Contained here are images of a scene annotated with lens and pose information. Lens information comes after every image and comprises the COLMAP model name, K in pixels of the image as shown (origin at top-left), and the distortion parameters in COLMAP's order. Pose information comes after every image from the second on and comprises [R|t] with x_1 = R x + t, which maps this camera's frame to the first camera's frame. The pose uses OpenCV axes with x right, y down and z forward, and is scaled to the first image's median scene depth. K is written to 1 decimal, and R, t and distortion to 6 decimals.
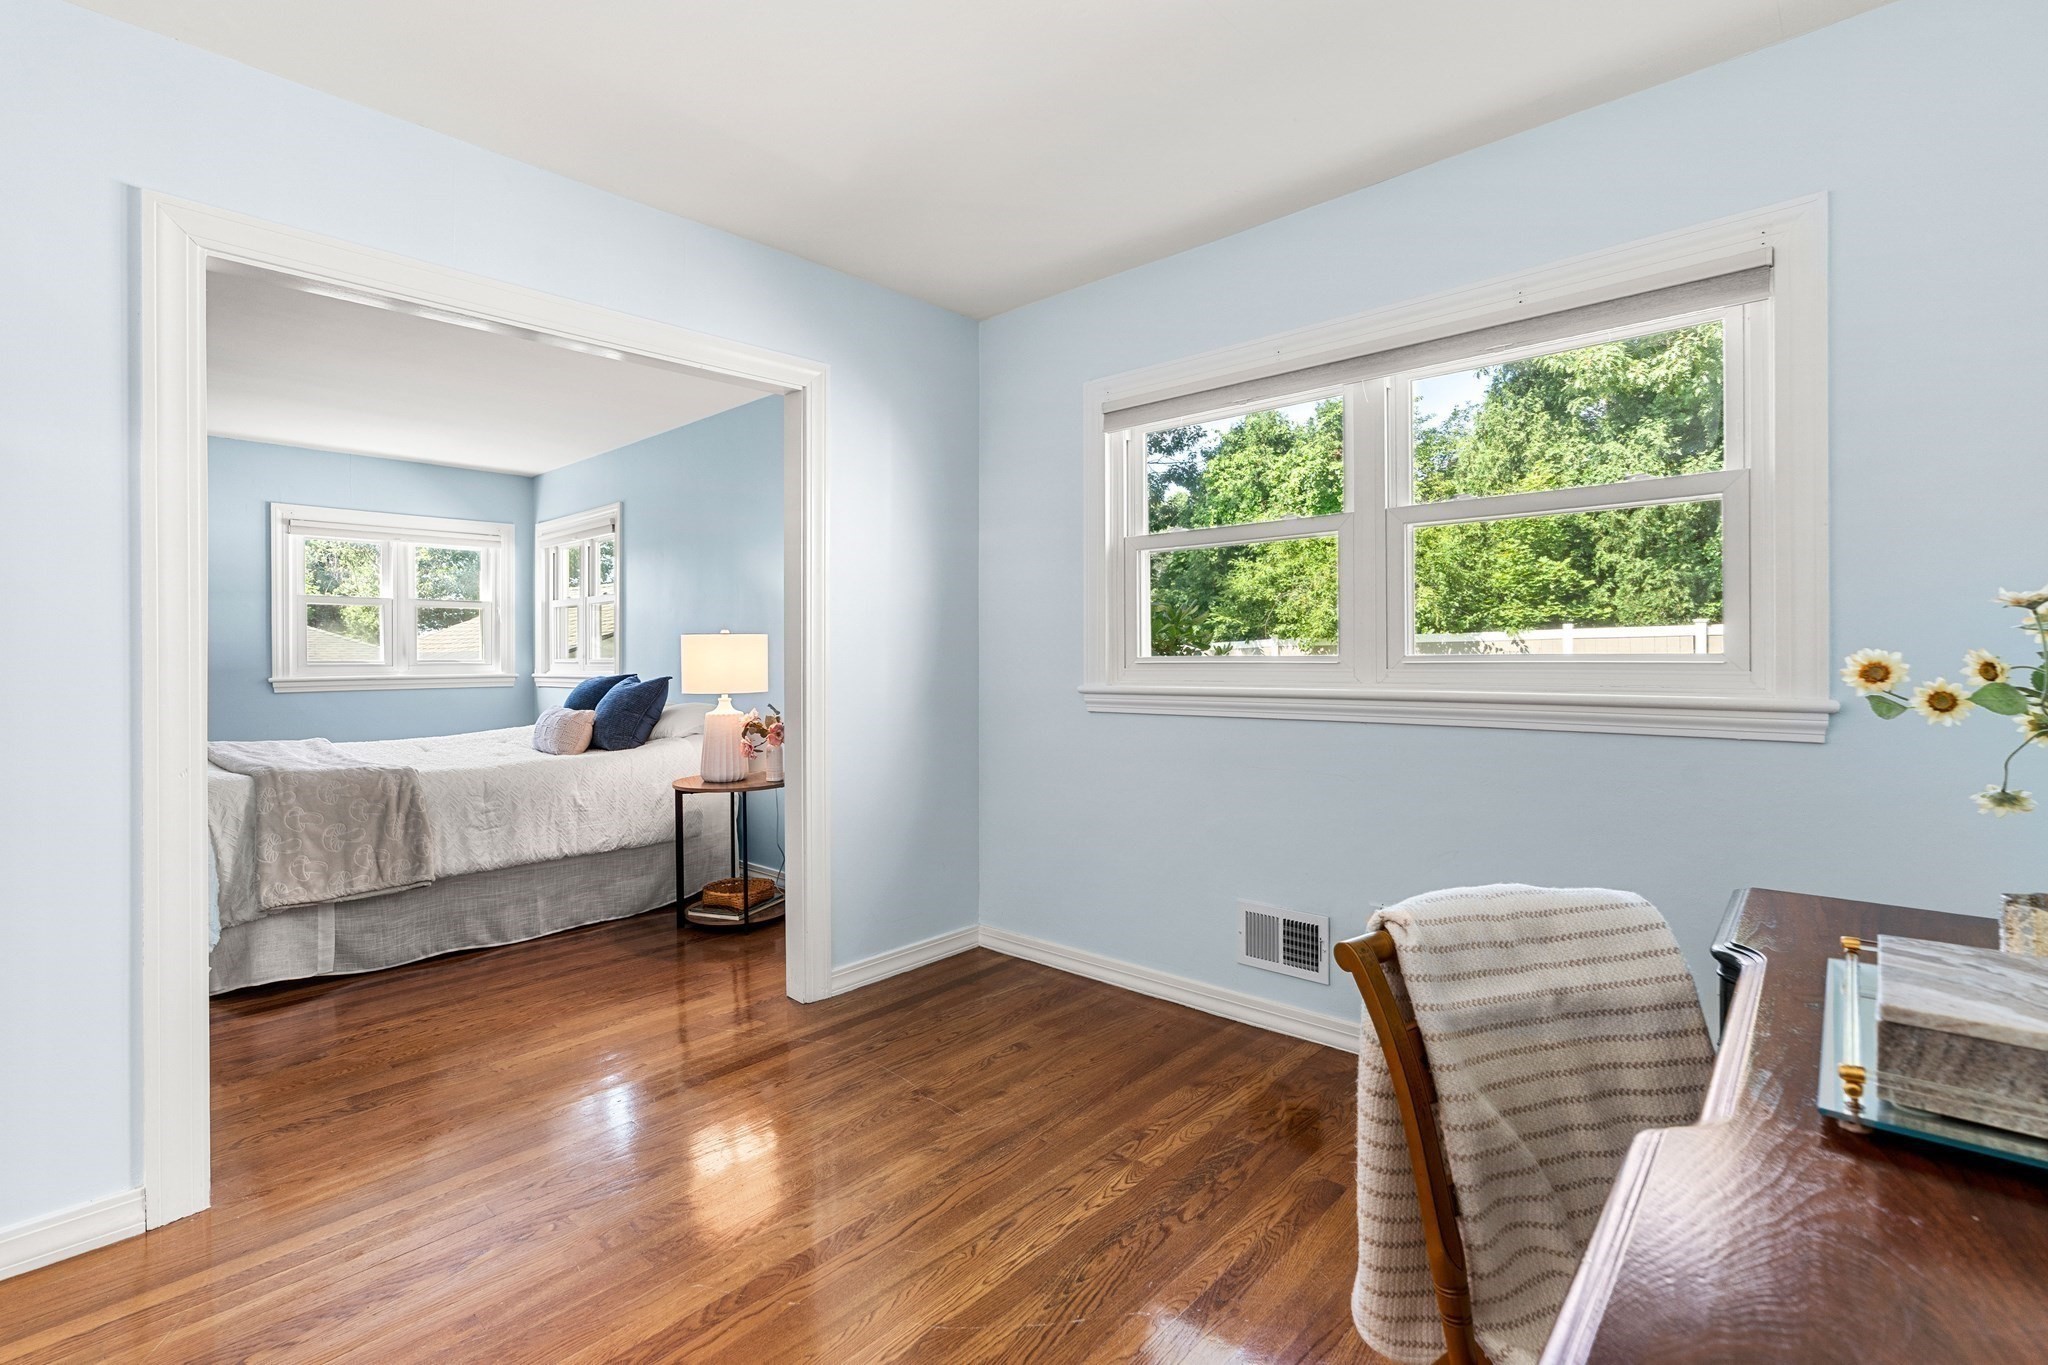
lens RADIAL K [[937.2, 0, 1031.4], [0, 937.2, 653.7], [0, 0, 1]] dist [-0.009213, 0.000963]
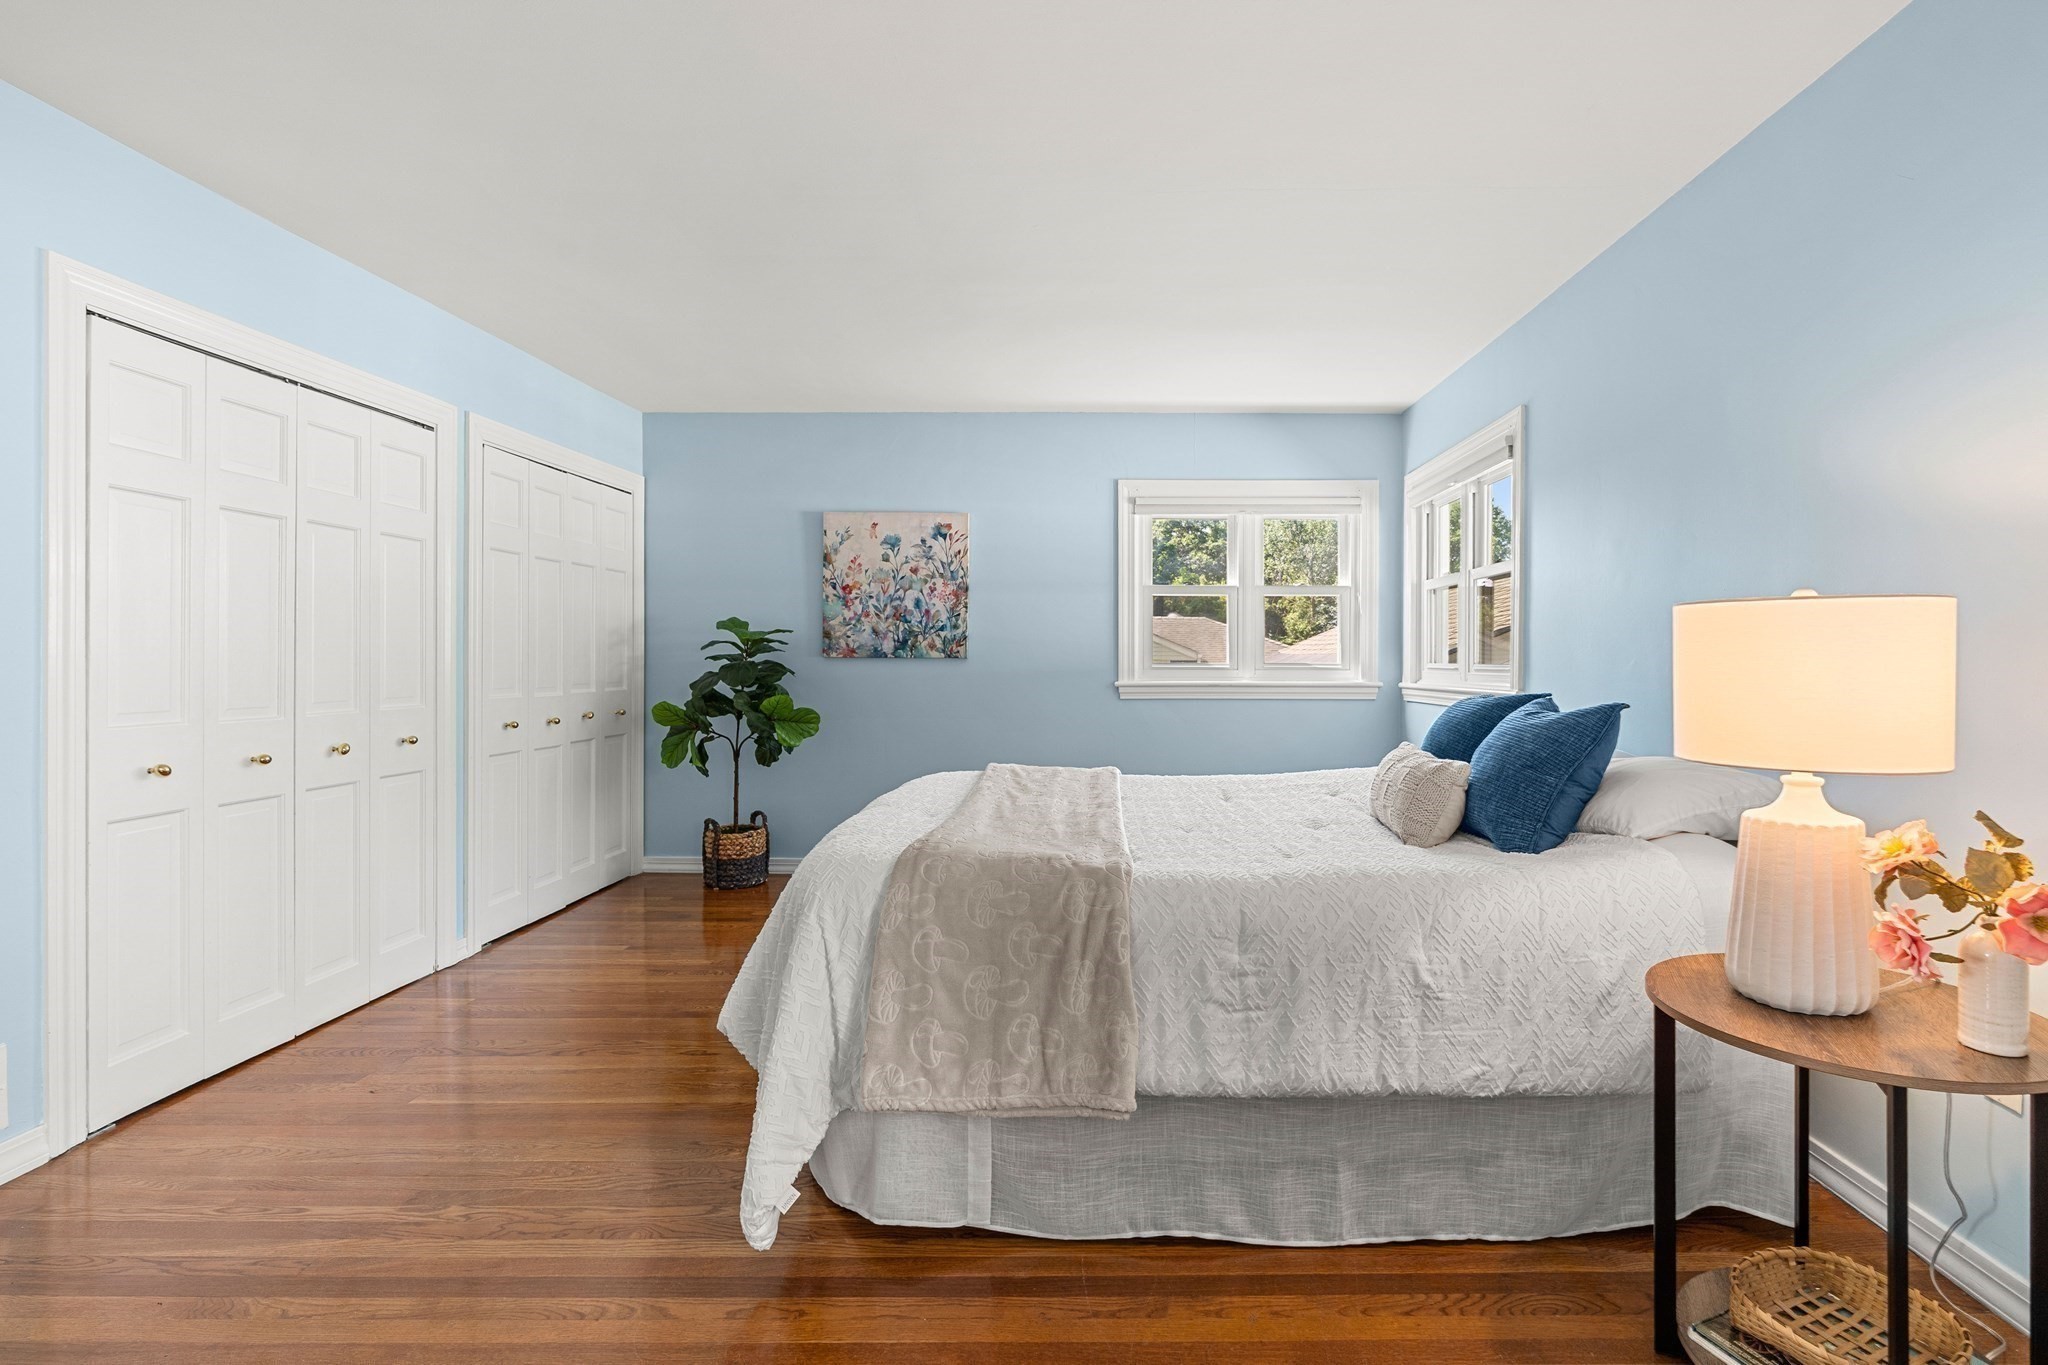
lens RADIAL K [[937.2, 0, 1103.6], [0, 937.2, 657.0], [0, 0, 1]] dist [-0.009213, 0.000963]
pose [[0.668836, 0.004099, -0.743399, -0.258468], [-0.004393, 0.999989, 0.001562, 0.001777], [0.743397, 0.002222, 0.668846, 0.598399]]
